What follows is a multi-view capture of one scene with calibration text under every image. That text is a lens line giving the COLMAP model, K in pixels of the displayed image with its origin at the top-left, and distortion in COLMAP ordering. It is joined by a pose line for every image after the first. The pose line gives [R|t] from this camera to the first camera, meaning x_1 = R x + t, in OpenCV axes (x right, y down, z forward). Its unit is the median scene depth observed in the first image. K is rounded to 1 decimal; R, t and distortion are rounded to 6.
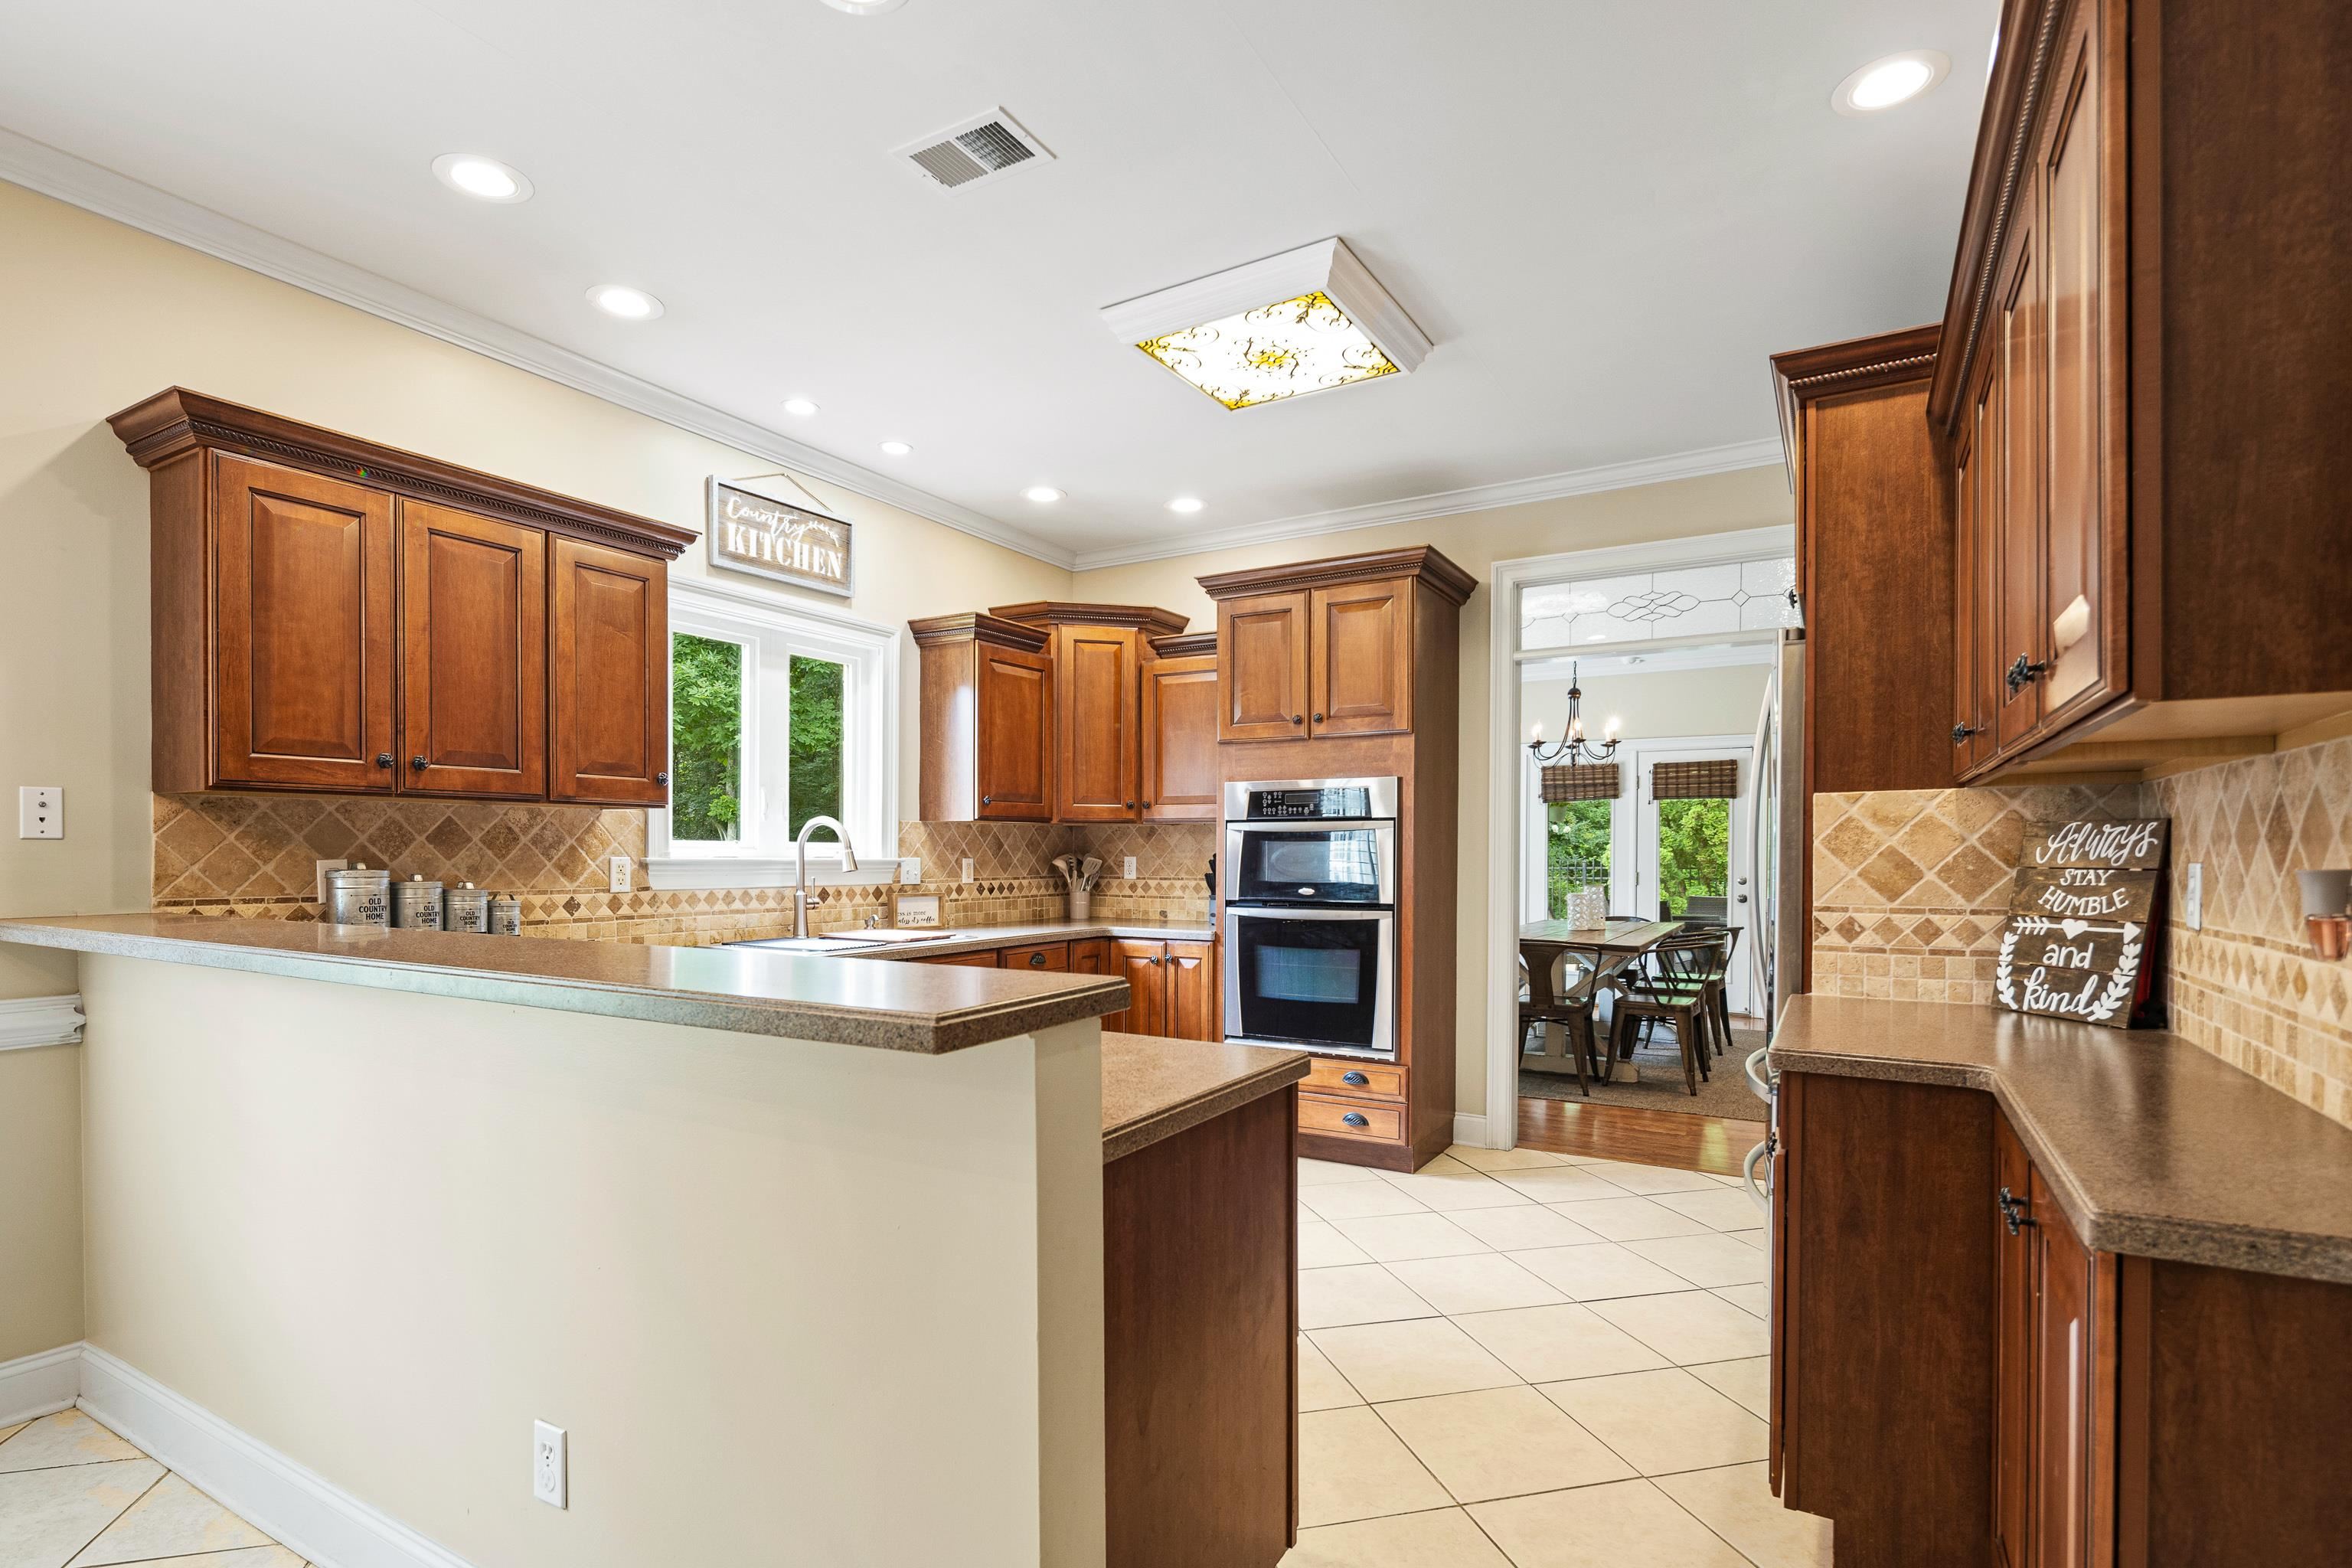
lens RADIAL K [[1155.7, 0, 1166.1], [0, 1155.7, 864.8], [0, 0, 1]] dist [-0.000406, -0.000043]
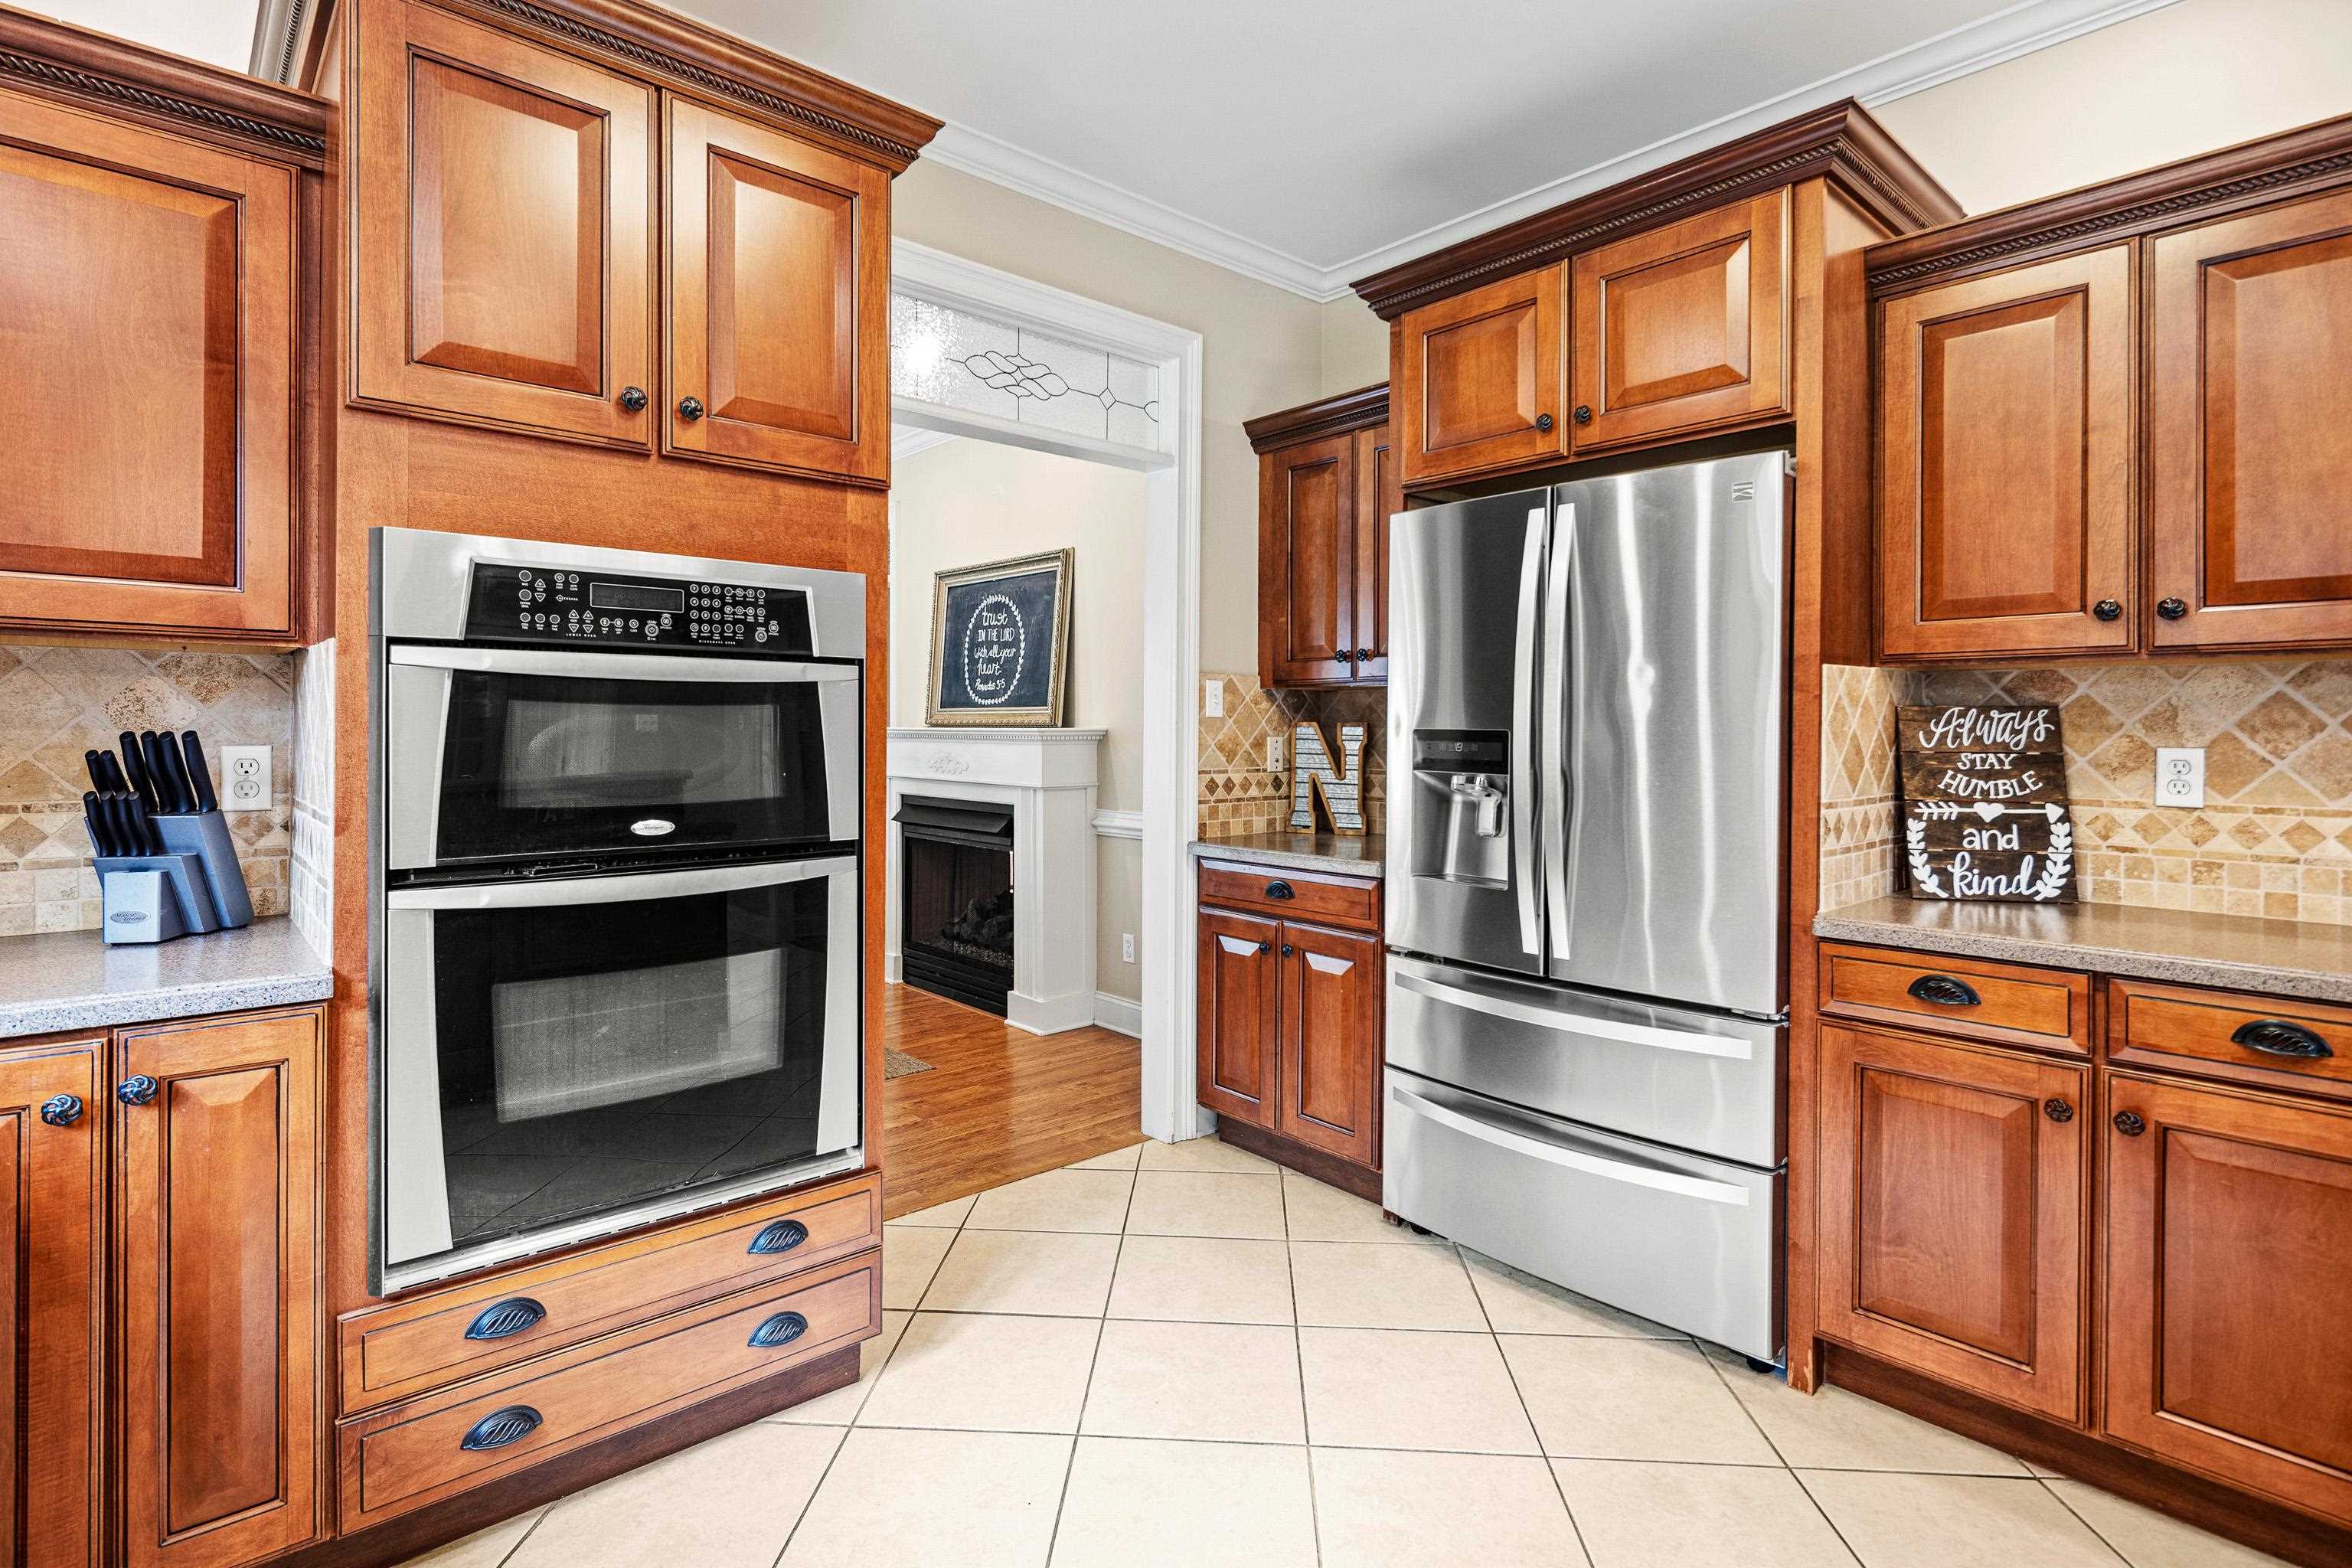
lens RADIAL K [[1144.4, 0, 1172.7], [0, 1144.4, 731.2], [0, 0, 1]] dist [0.002295, 0.000281]
pose [[0.311086, -0.002775, 0.950378, -0.213159], [0.004773, 0.999988, 0.001357, -0.011006], [-0.950370, 0.004114, 0.311096, 0.725746]]
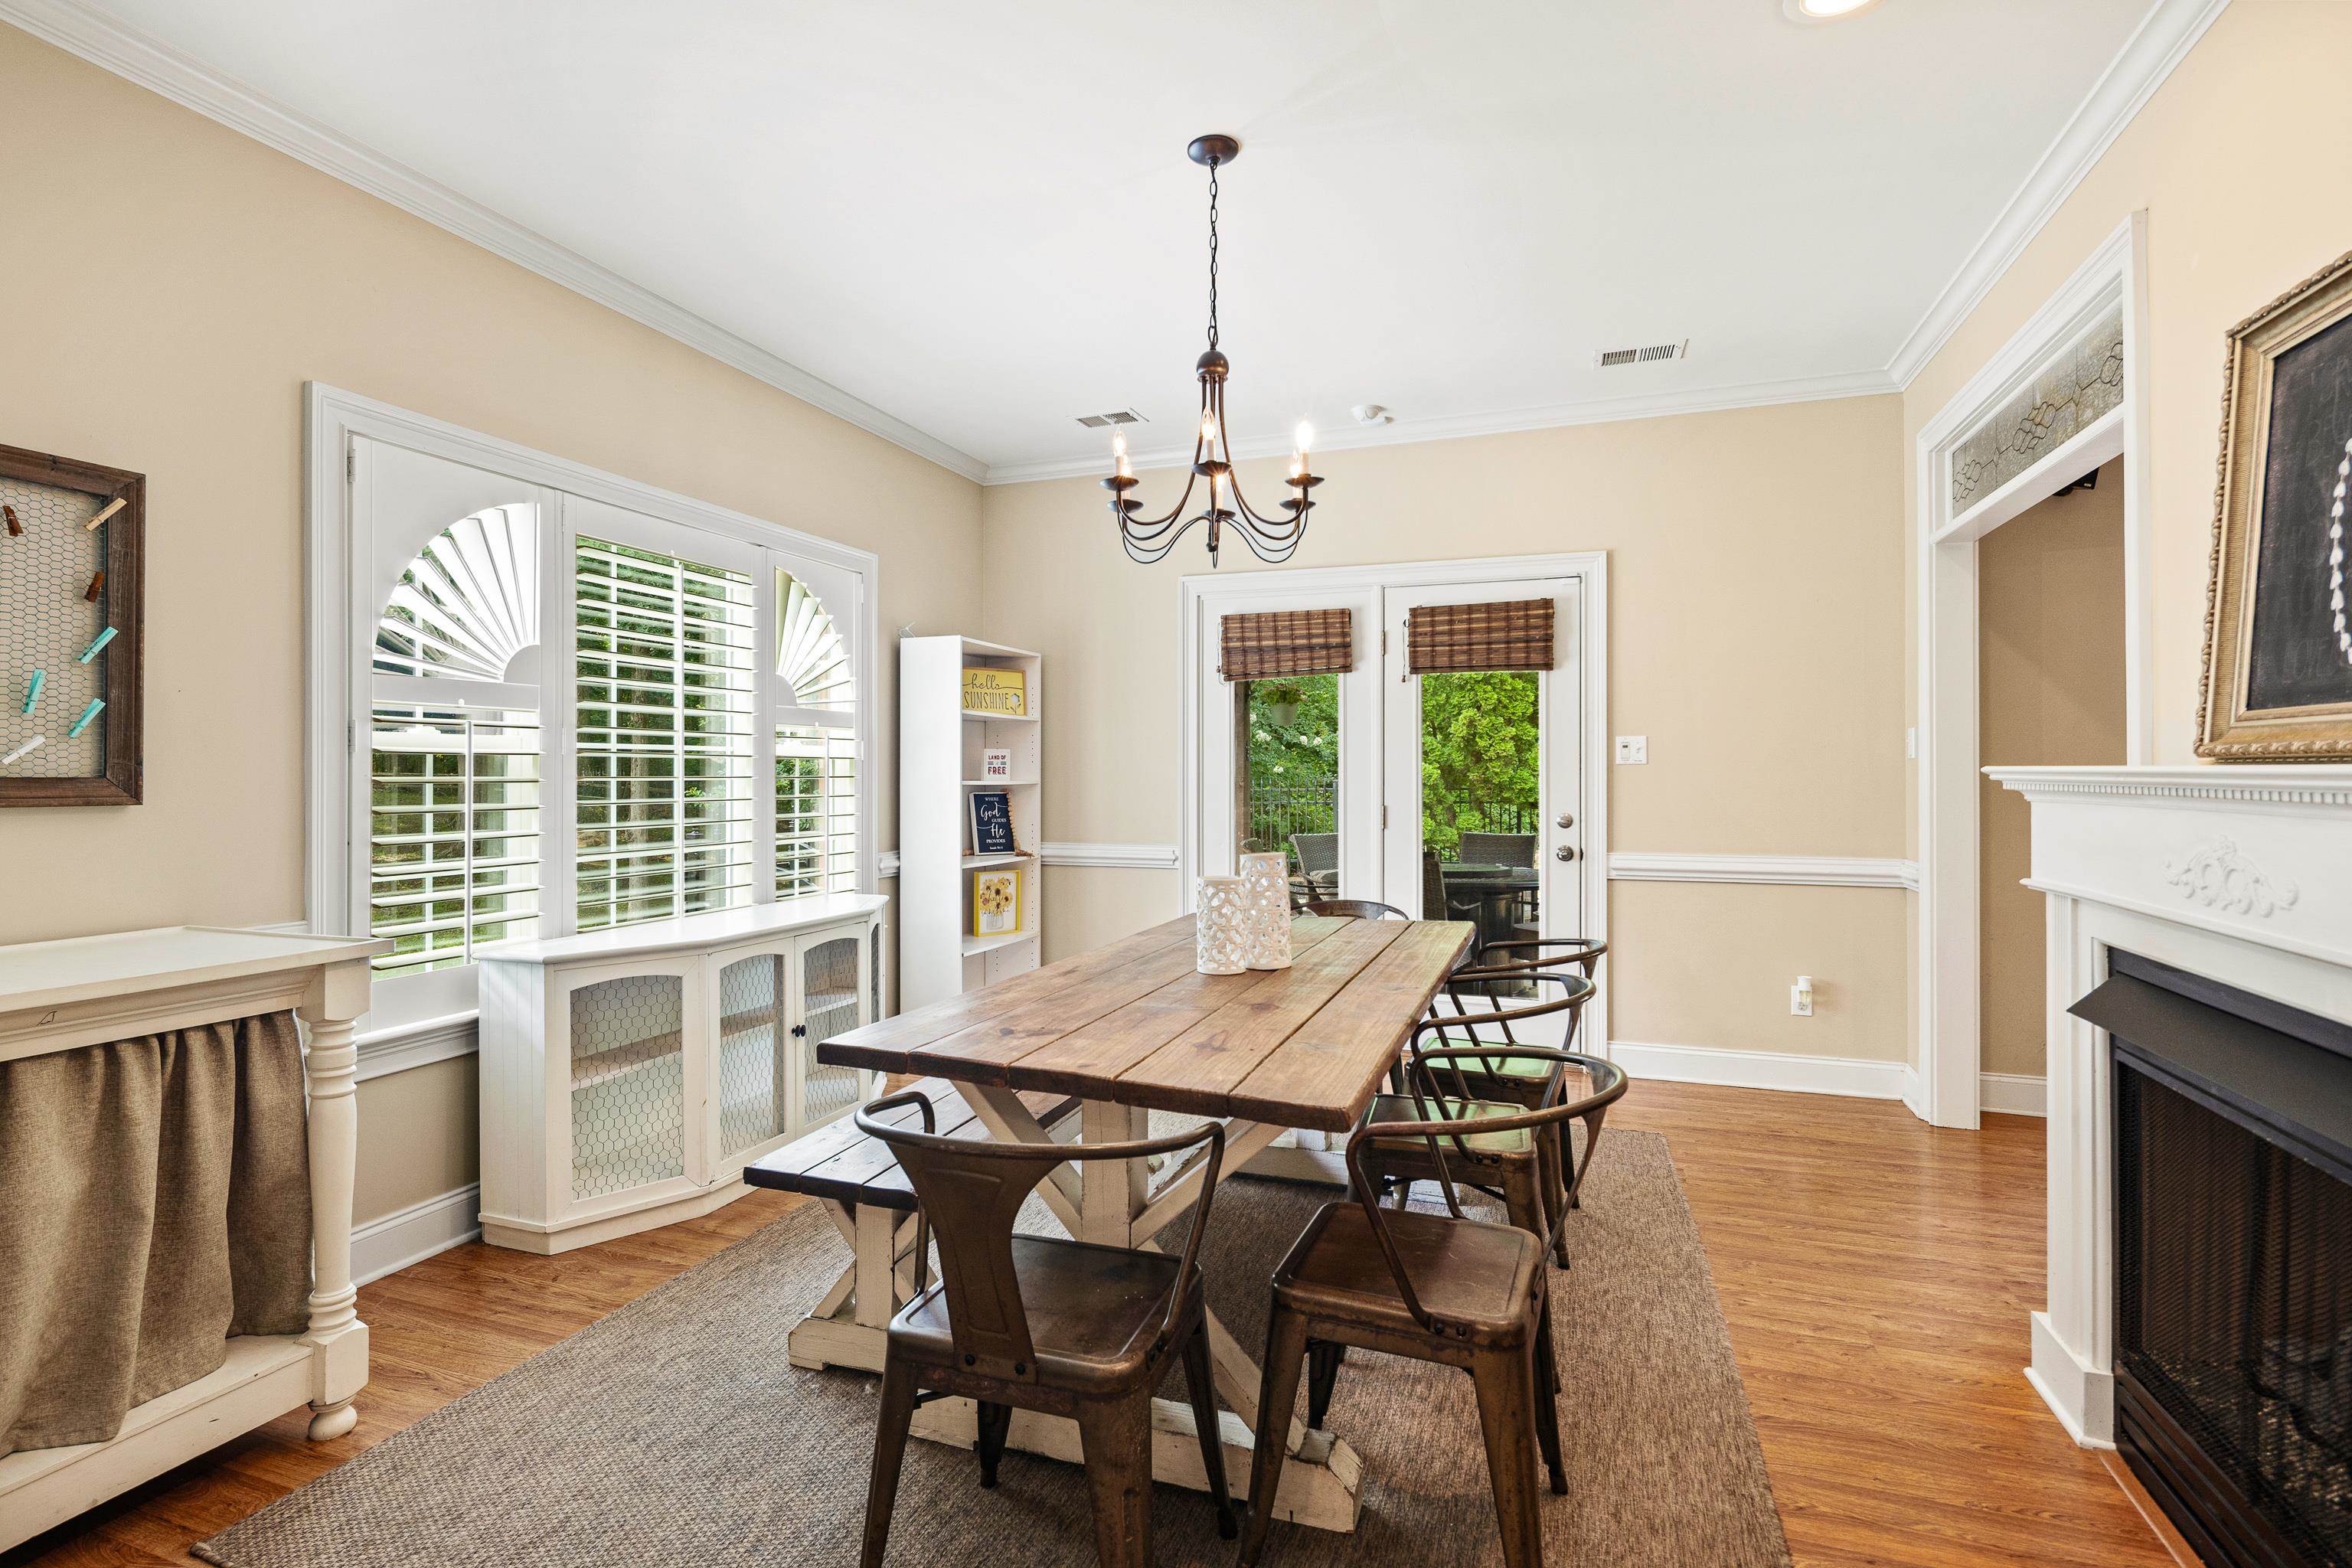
lens RADIAL K [[1176.6, 0, 1174.9], [0, 1176.6, 771.9], [0, 0, 1]] dist [-0.000635, -0.000287]
pose [[0.981131, -0.003941, 0.193305, 0.432399], [0.005895, 0.999937, -0.009531, -0.010093], [-0.193255, 0.010491, 0.981092, 1.005840]]
